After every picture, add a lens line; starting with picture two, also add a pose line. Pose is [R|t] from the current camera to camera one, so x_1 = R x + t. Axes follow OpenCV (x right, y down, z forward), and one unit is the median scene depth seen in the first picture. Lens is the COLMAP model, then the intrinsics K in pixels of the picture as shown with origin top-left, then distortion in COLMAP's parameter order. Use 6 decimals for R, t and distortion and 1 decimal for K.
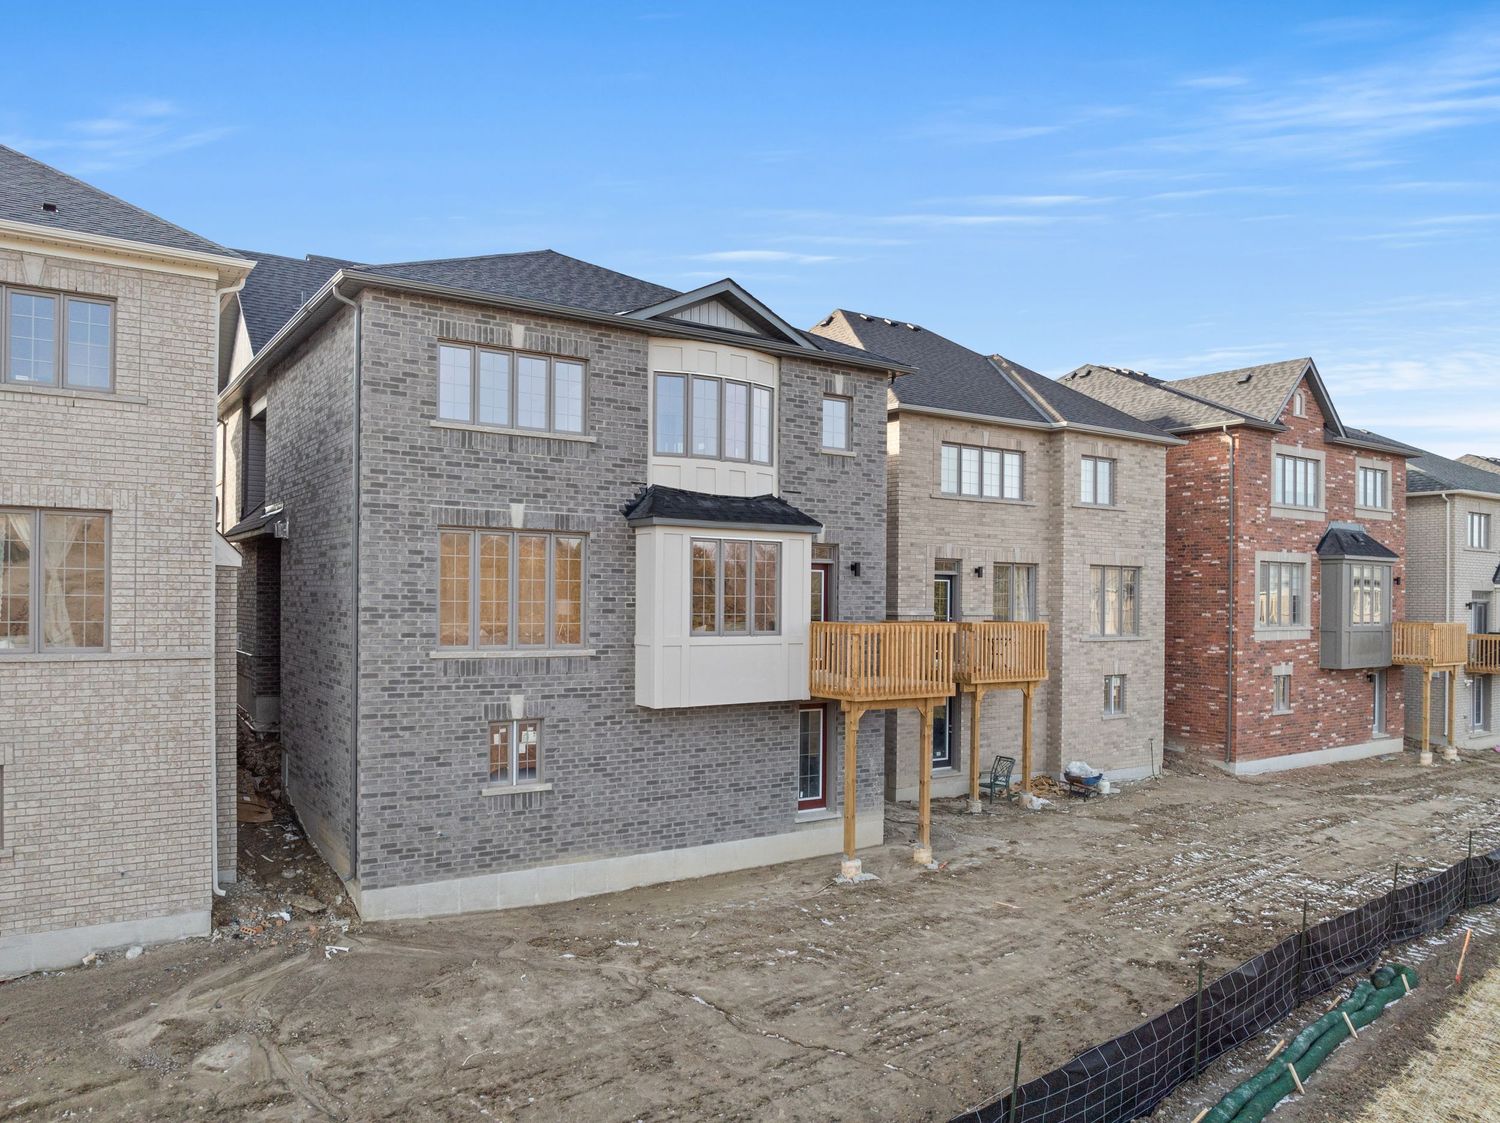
lens RADIAL K [[1072.6, 0, 739.0], [0, 1072.6, 507.6], [0, 0, 1]] dist [-0.036769, 0.001989]
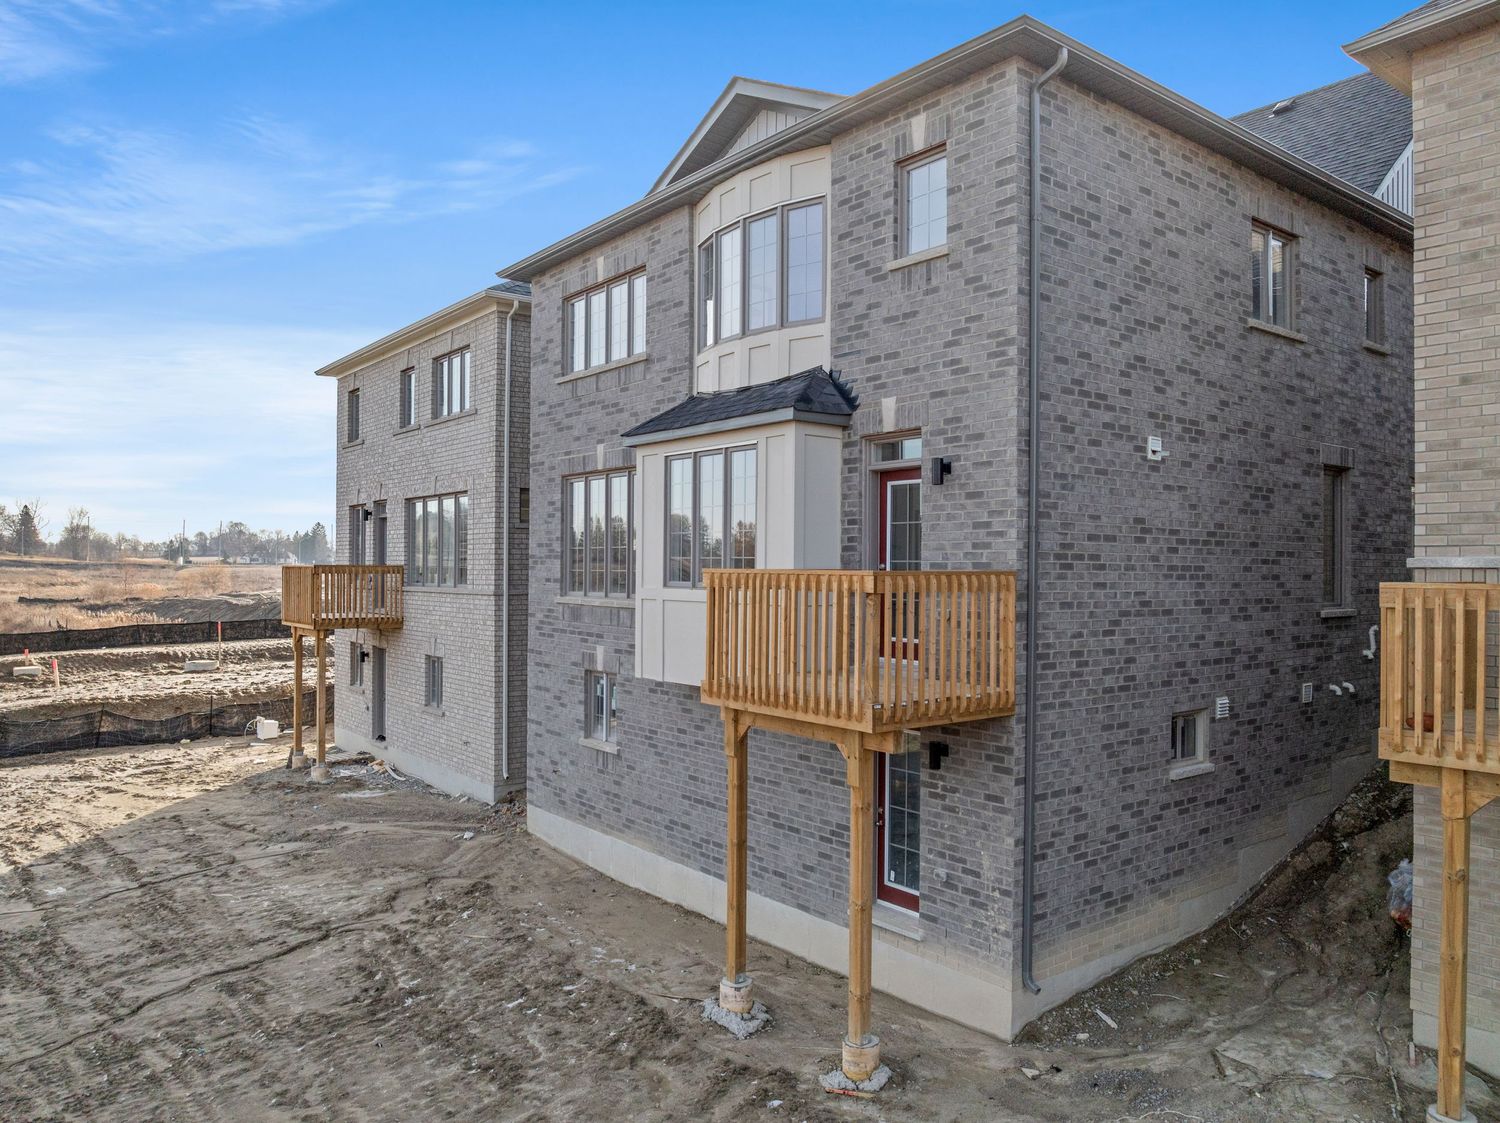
lens RADIAL K [[1072.6, 0, 739.0], [0, 1072.6, 507.6], [0, 0, 1]] dist [-0.036769, 0.001989]
pose [[0.077032, -0.067071, -0.994770, 0.723778], [0.076430, 0.995196, -0.061181, 0.117241], [0.994095, -0.071318, 0.081788, 1.018530]]
